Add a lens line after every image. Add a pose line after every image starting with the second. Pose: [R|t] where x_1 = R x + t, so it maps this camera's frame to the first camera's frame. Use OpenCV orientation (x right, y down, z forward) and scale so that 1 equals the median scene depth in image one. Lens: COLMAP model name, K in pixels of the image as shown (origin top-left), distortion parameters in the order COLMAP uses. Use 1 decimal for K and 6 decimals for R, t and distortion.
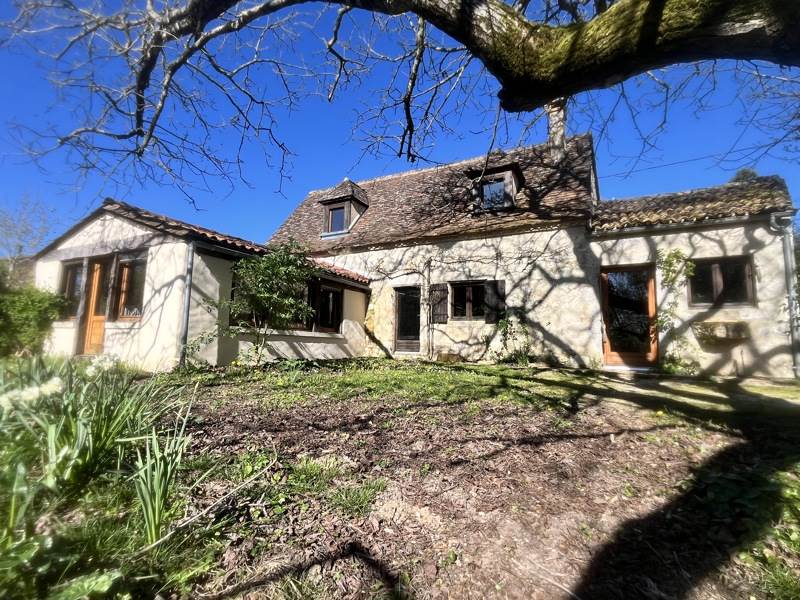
lens RADIAL K [[368.4, 0, 400.0], [0, 368.4, 300.0], [0, 0, 1]] dist [0.000743, -0.000182]
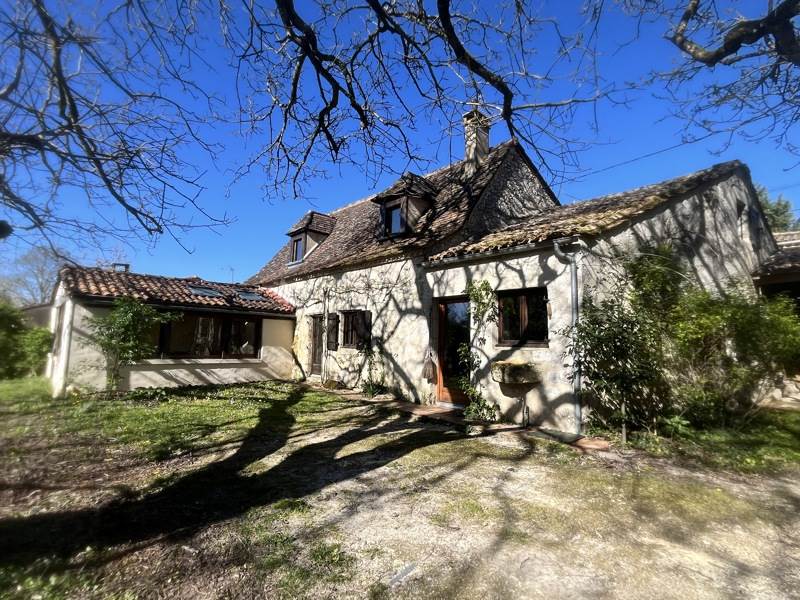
lens RADIAL K [[368.4, 0, 400.0], [0, 368.4, 300.0], [0, 0, 1]] dist [0.000743, -0.000182]
pose [[0.954230, -0.036527, -0.296834, 0.700761], [0.036384, 0.999320, -0.006007, -0.077485], [0.296851, -0.005068, 0.954910, 0.050154]]
